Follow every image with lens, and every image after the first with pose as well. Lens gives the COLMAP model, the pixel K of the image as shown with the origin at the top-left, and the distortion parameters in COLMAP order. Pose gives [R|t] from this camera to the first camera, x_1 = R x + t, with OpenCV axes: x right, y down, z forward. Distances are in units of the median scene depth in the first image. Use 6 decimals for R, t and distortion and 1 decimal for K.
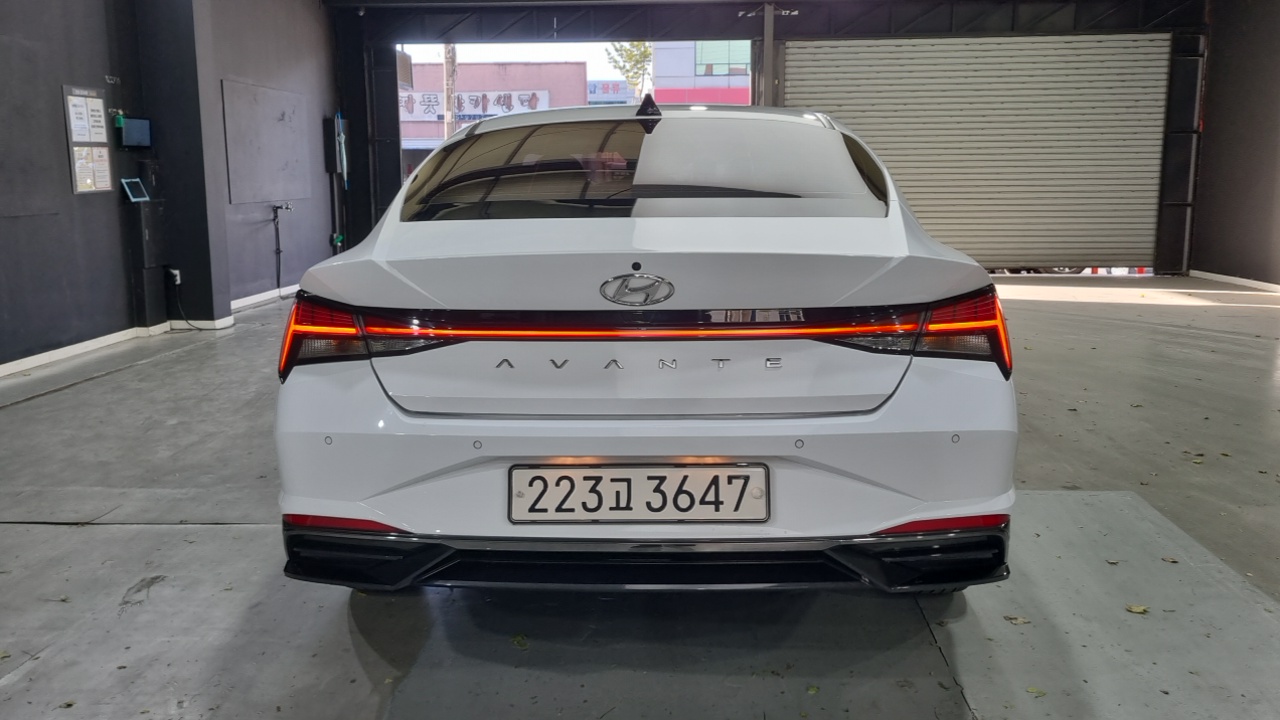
lens RADIAL K [[1105.9, 0, 648.5], [0, 1105.9, 355.3], [0, 0, 1]] dist [0.024569, 0.000716]
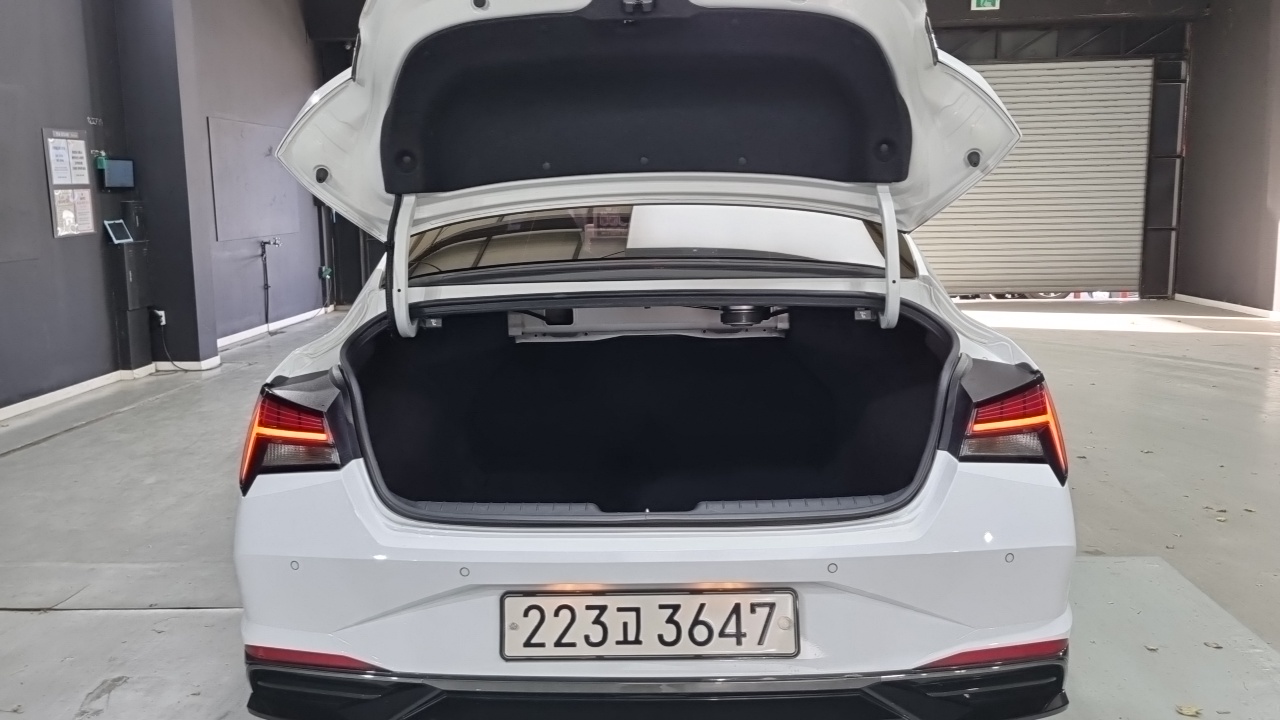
lens RADIAL K [[1078.0, 0, 637.7], [0, 1078.0, 360.0], [0, 0, 1]] dist [0.031260, -0.011408]
pose [[0.999939, -0.010558, 0.003216, -0.012788], [0.010593, 0.999885, -0.010874, -0.052348], [-0.003101, 0.010907, 0.999936, 0.098077]]
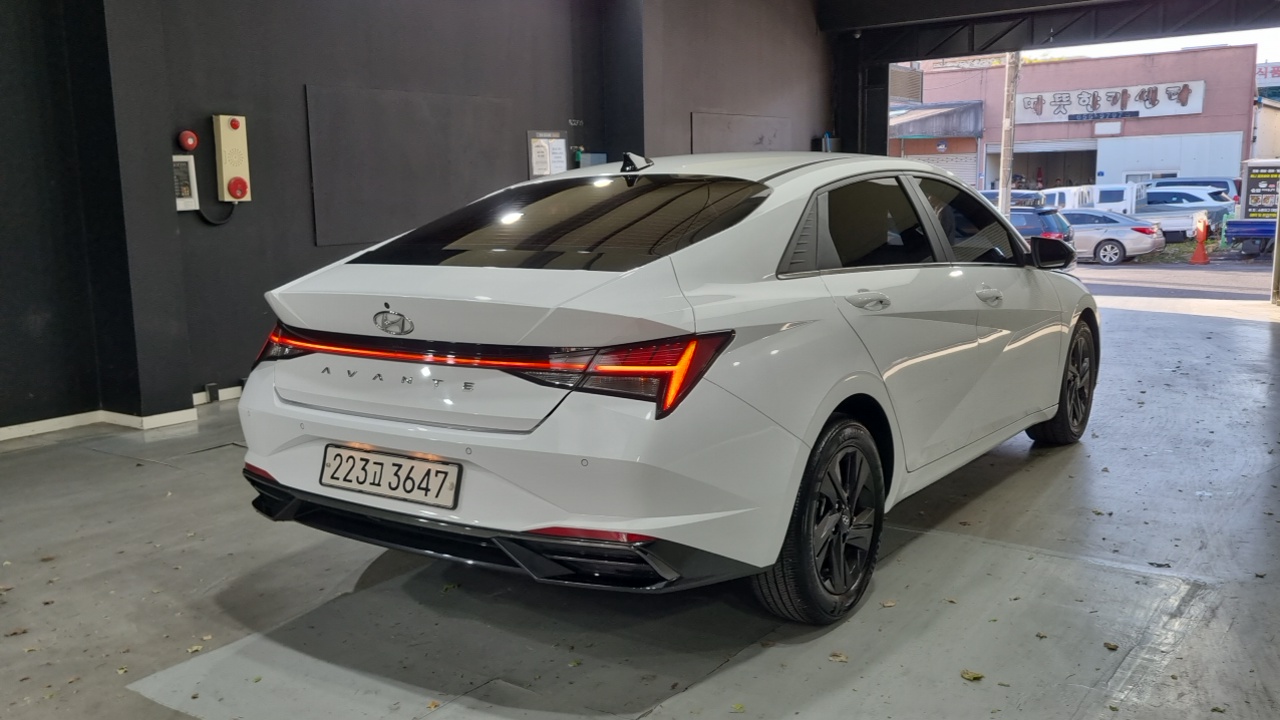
lens RADIAL K [[1105.9, 0, 632.4], [0, 1105.9, 368.8], [0, 0, 1]] dist [0.024569, 0.000716]
pose [[0.841155, 0.075096, -0.535555, 0.655927], [-0.070767, 0.997081, 0.028663, -0.043333], [0.536144, 0.013790, 0.844014, 0.019231]]
